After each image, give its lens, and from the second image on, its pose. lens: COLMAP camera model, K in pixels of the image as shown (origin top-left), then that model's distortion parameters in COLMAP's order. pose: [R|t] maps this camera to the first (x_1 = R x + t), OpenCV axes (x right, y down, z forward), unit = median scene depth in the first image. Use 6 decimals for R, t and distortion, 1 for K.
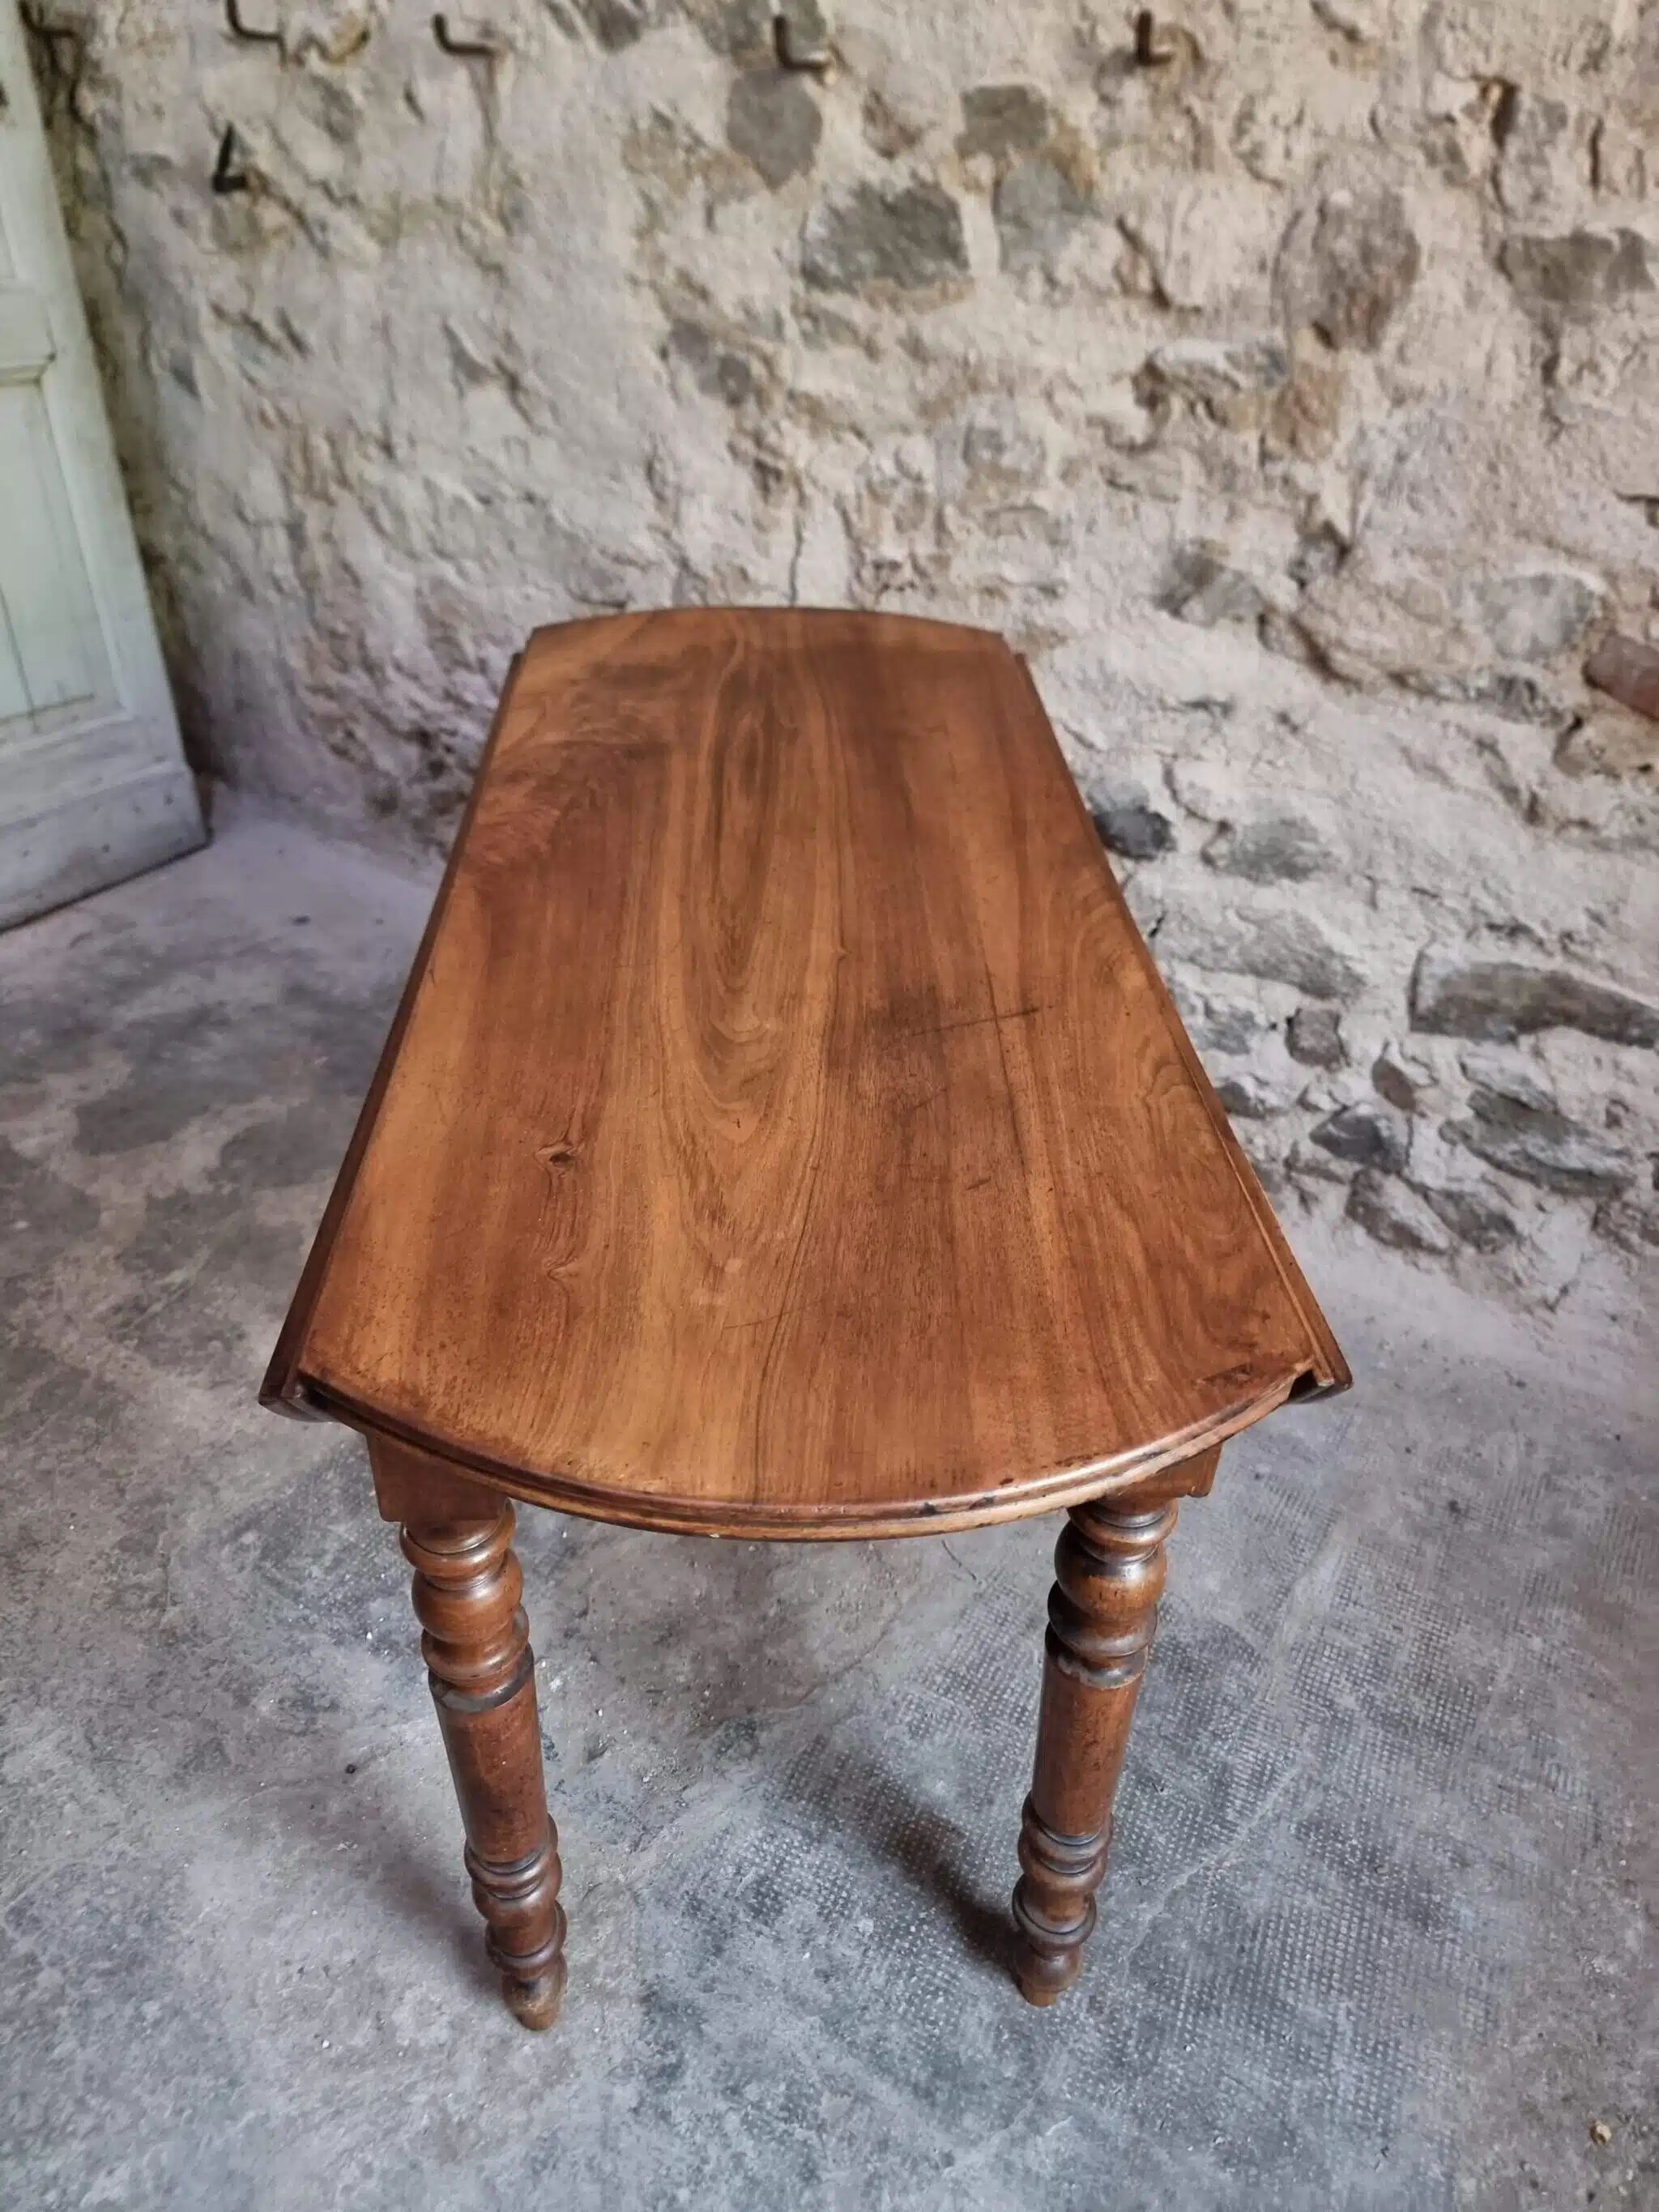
lens RADIAL K [[1560.4, 0, 826.6], [0, 1560.4, 1097.5], [0, 0, 1]] dist [0.039075, -0.042298]
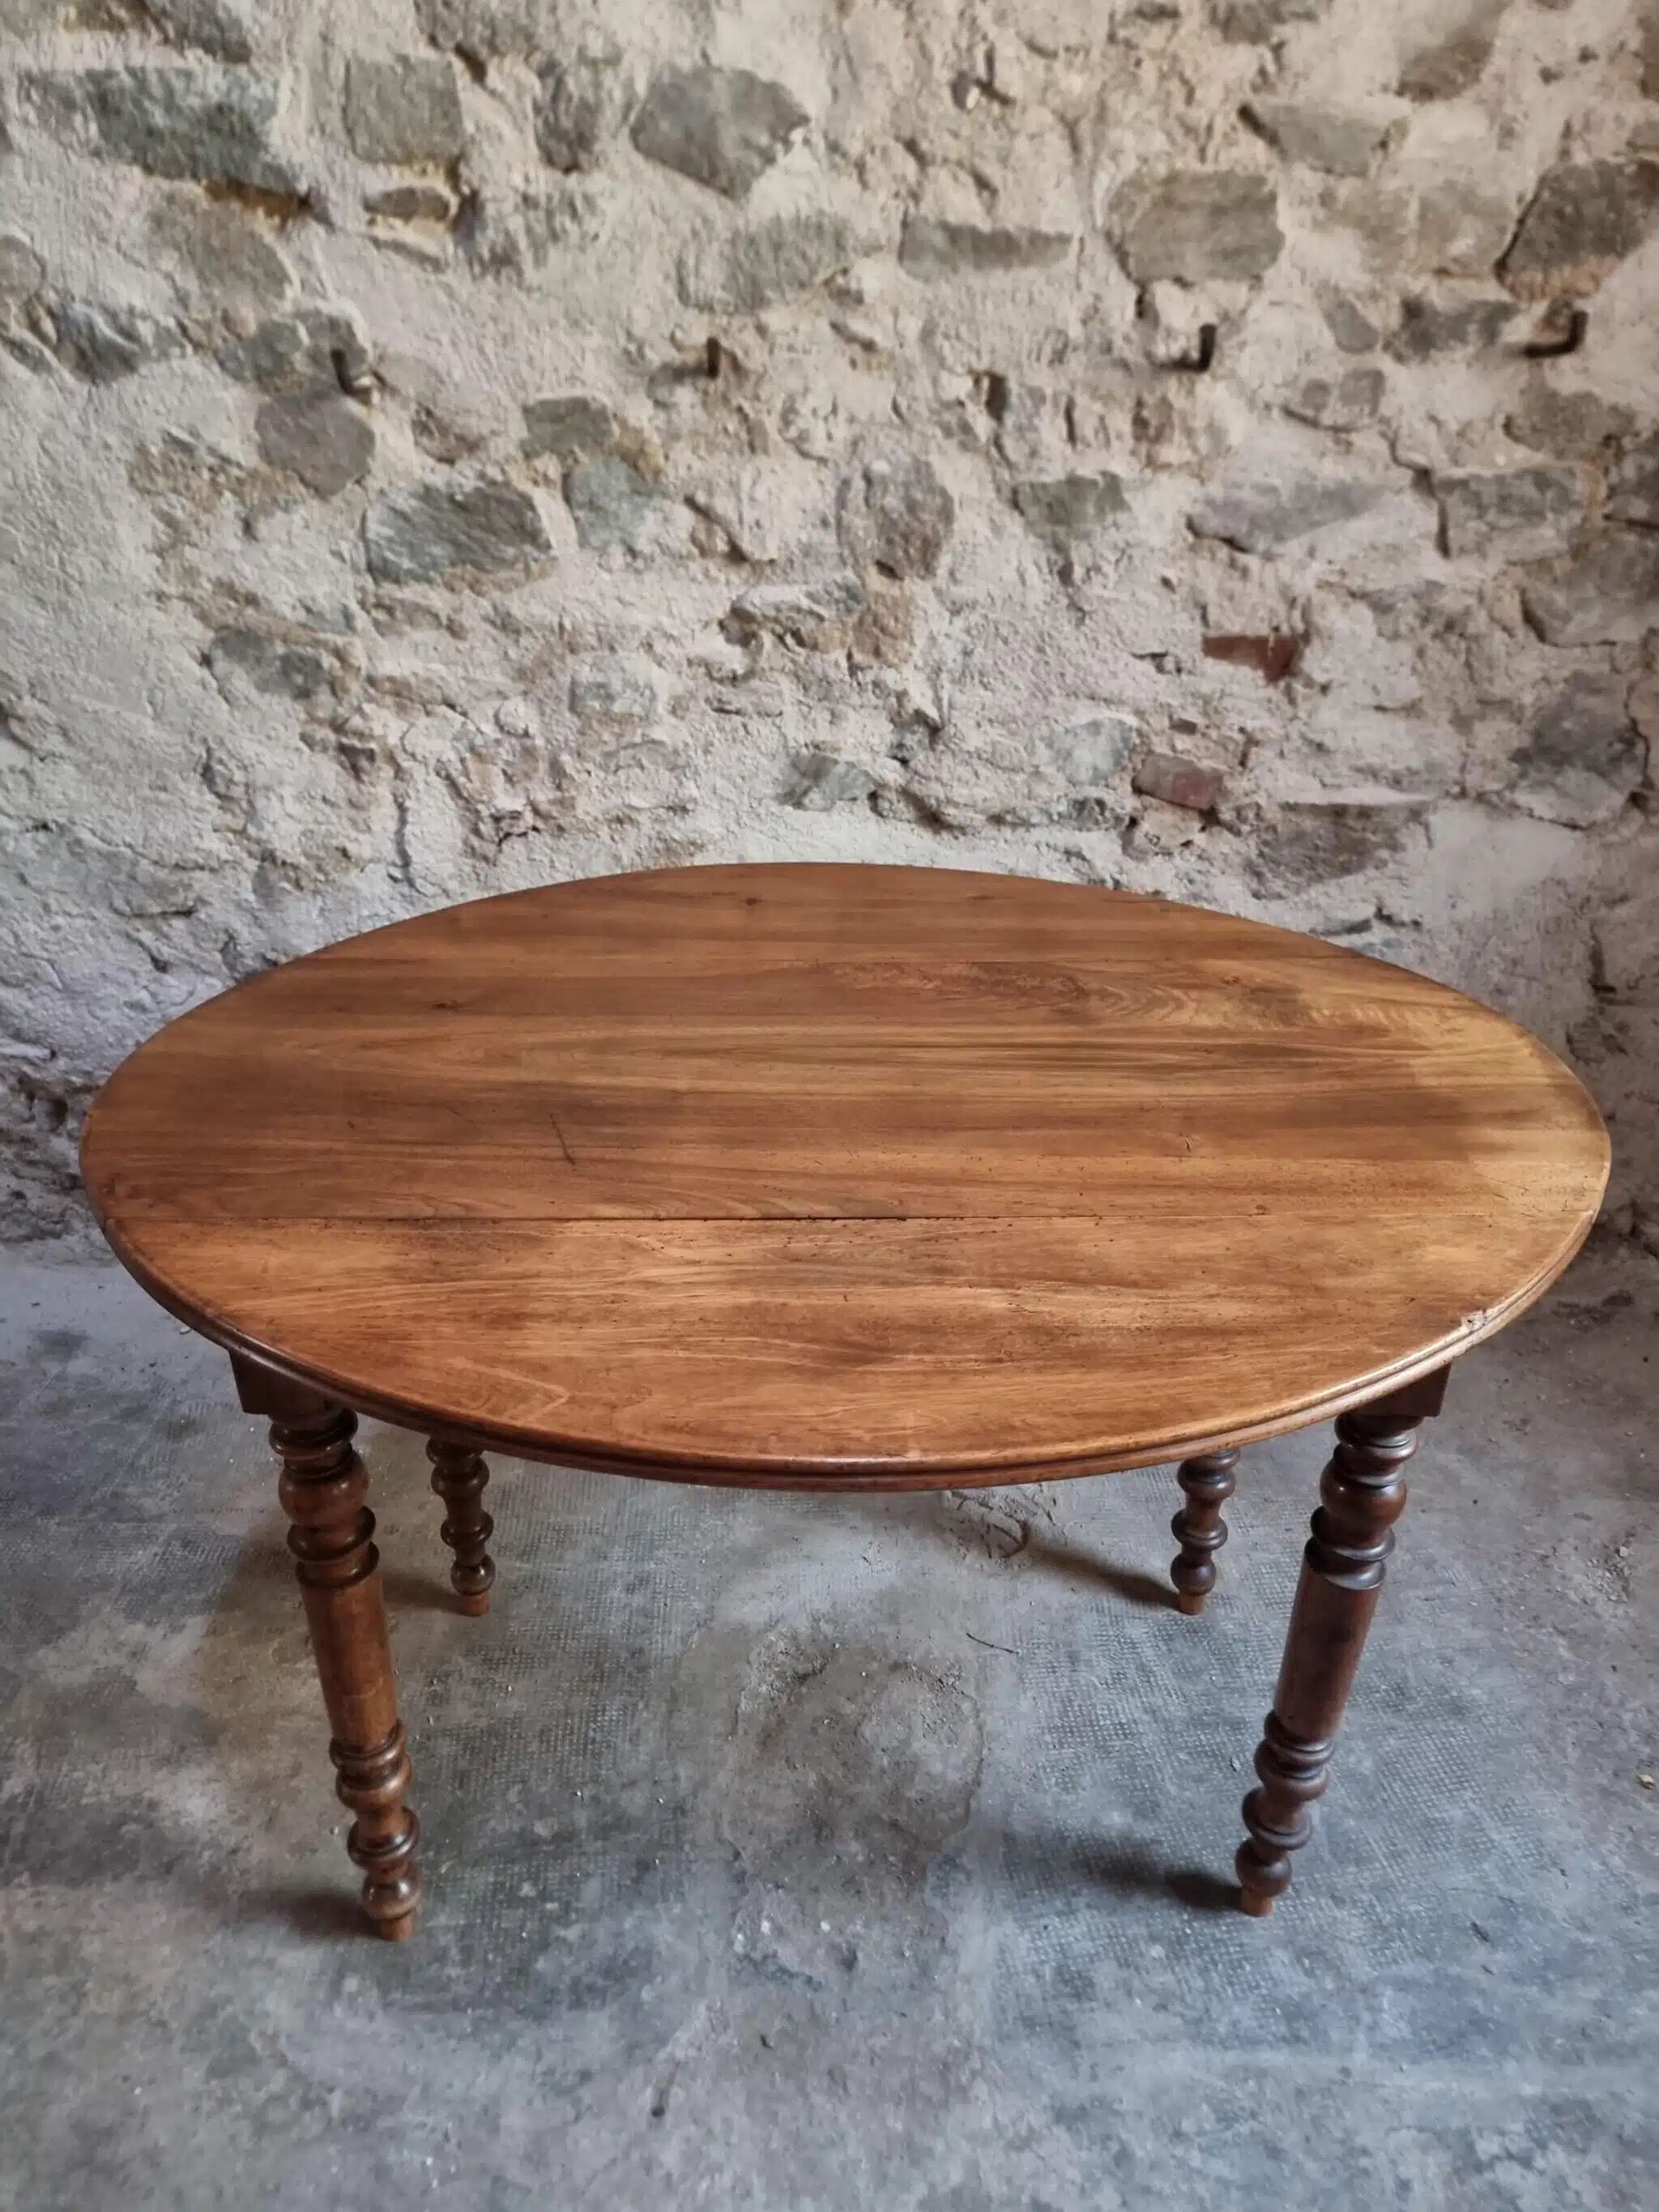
lens RADIAL K [[1568.4, 0, 812.9], [0, 1568.4, 1097.5], [0, 0, 1]] dist [0.058972, -0.061705]
pose [[0.827805, -0.285066, 0.483193, -0.403677], [0.337446, 0.941066, -0.022918, -0.073584], [-0.448183, 0.182023, 0.875214, 0.008162]]
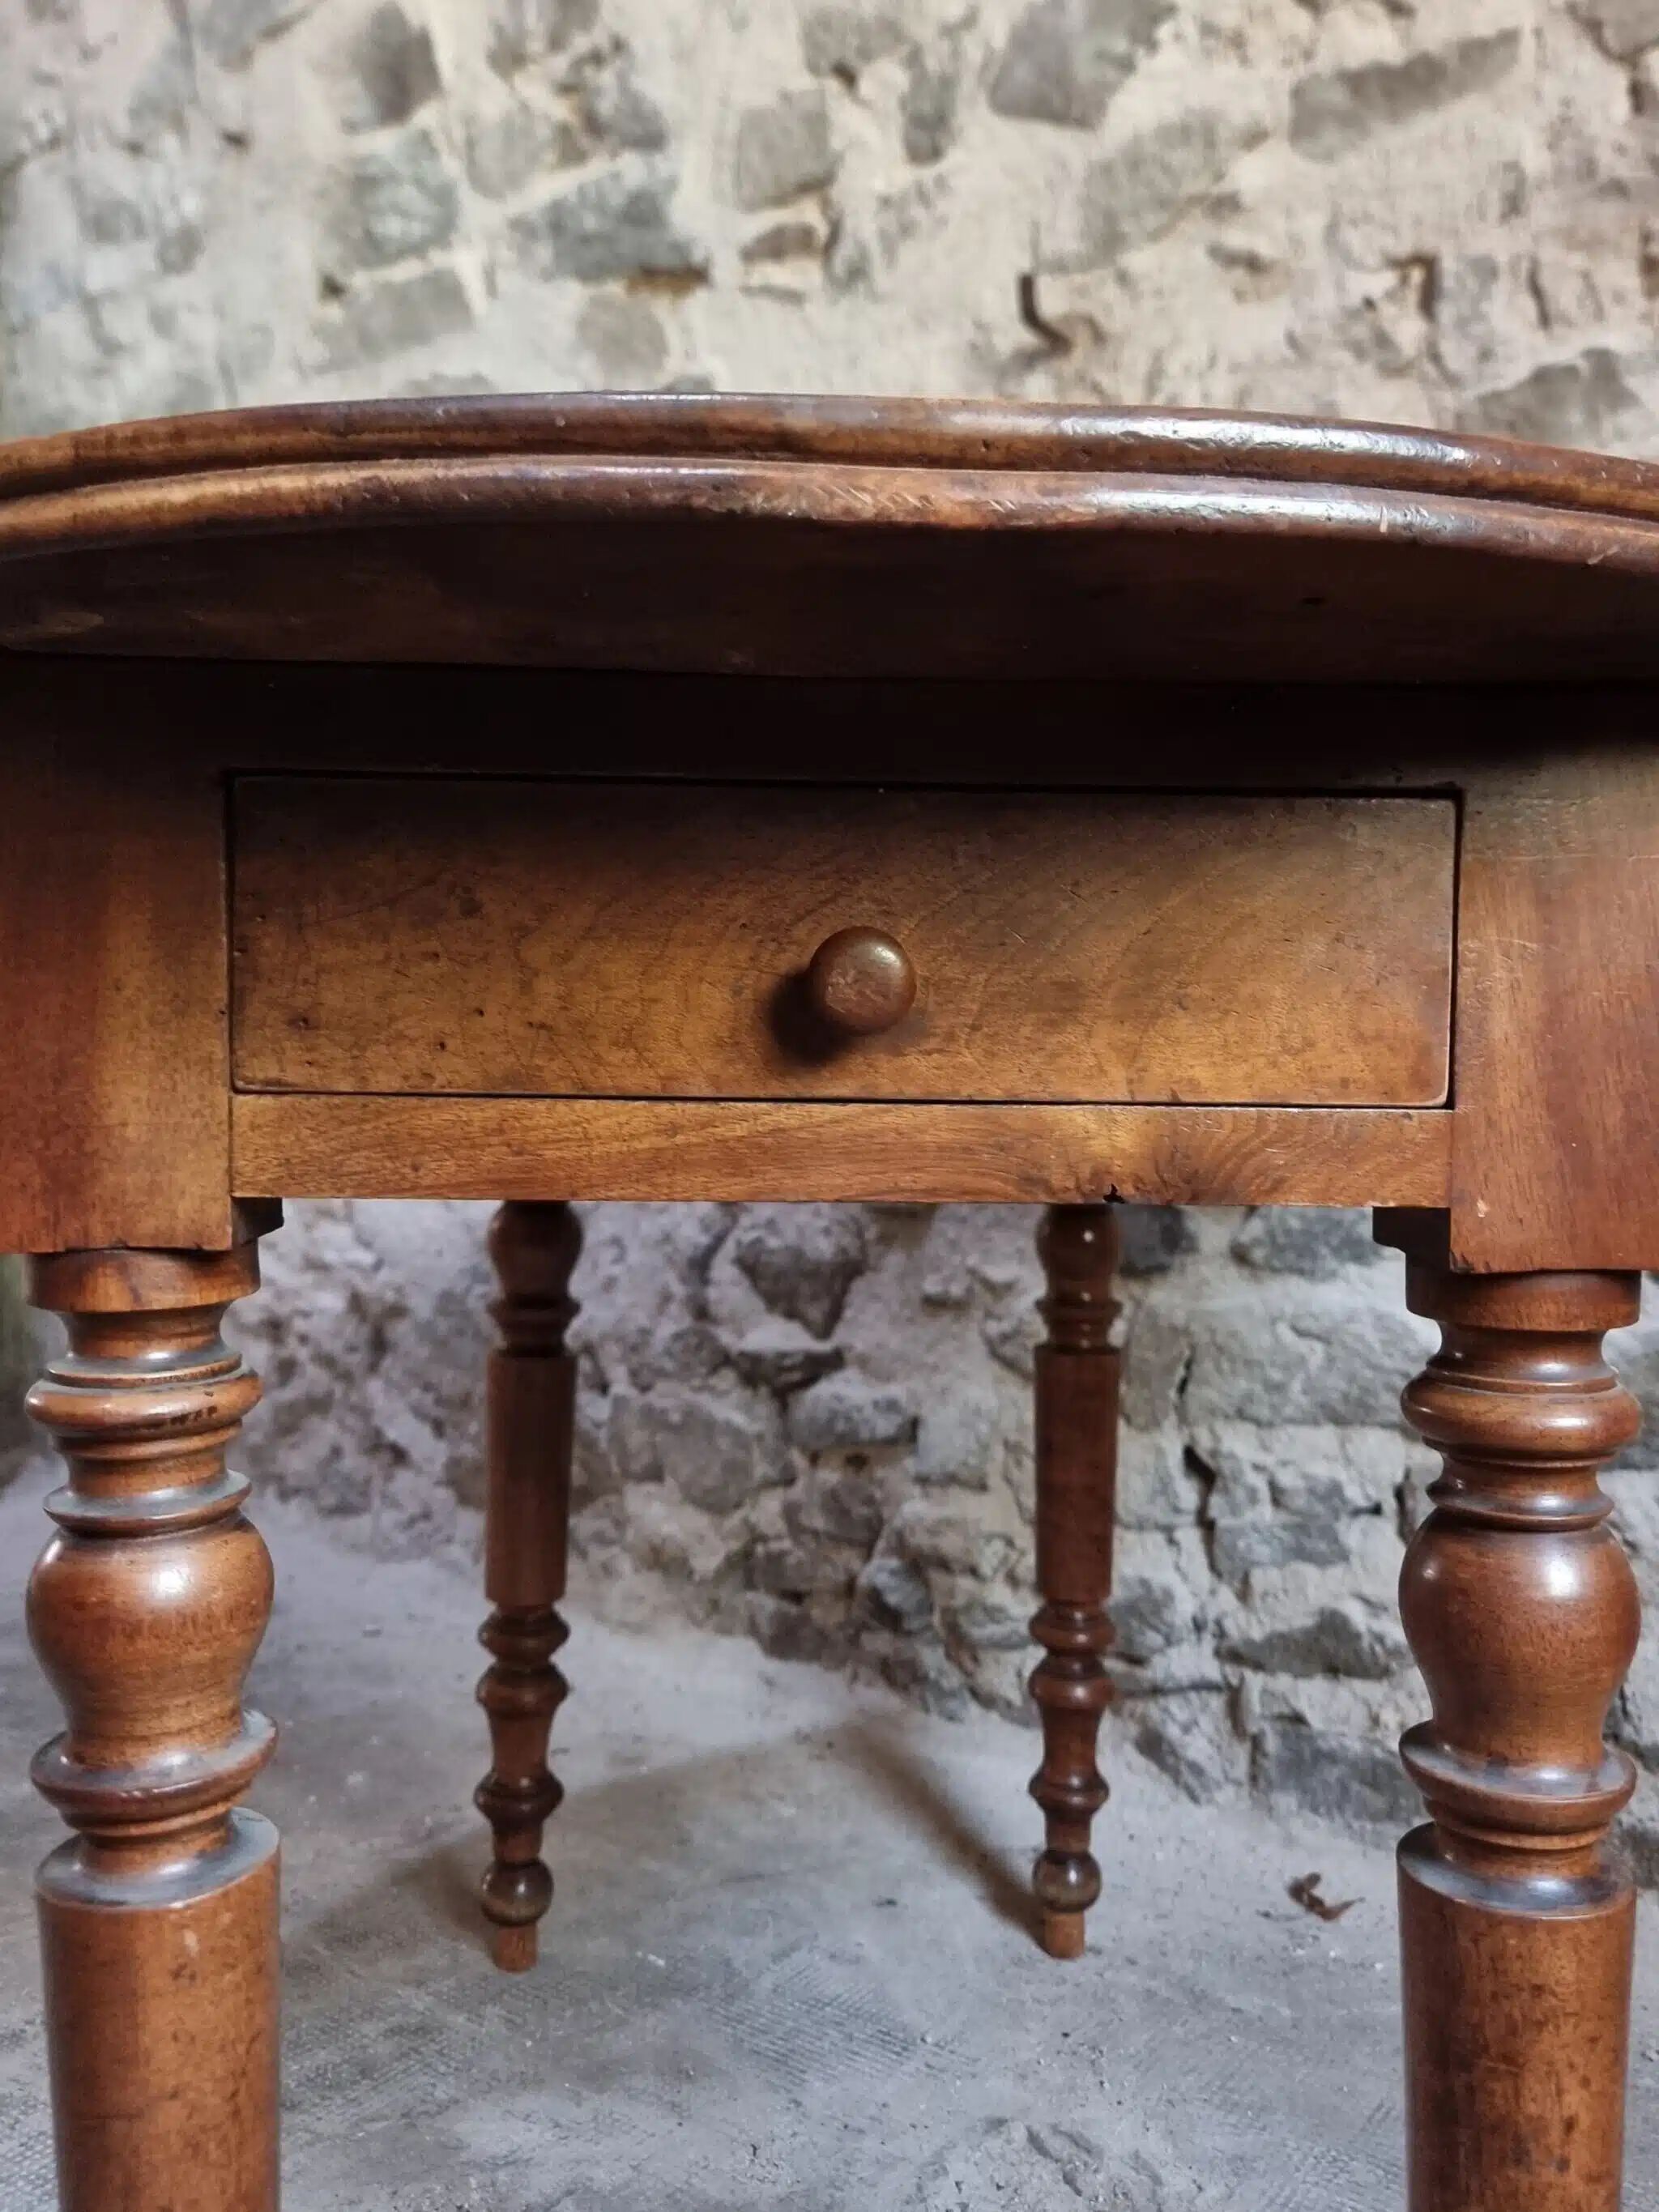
lens RADIAL K [[1912.9, 0, 874.6], [0, 1912.9, 1088.0], [0, 0, 1]] dist [0.030605, -0.024890]
pose [[0.998073, -0.020286, -0.058649, 0.141747], [-0.013984, 0.847247, -0.531015, 0.251751], [0.060462, 0.530811, 0.845331, 0.251763]]
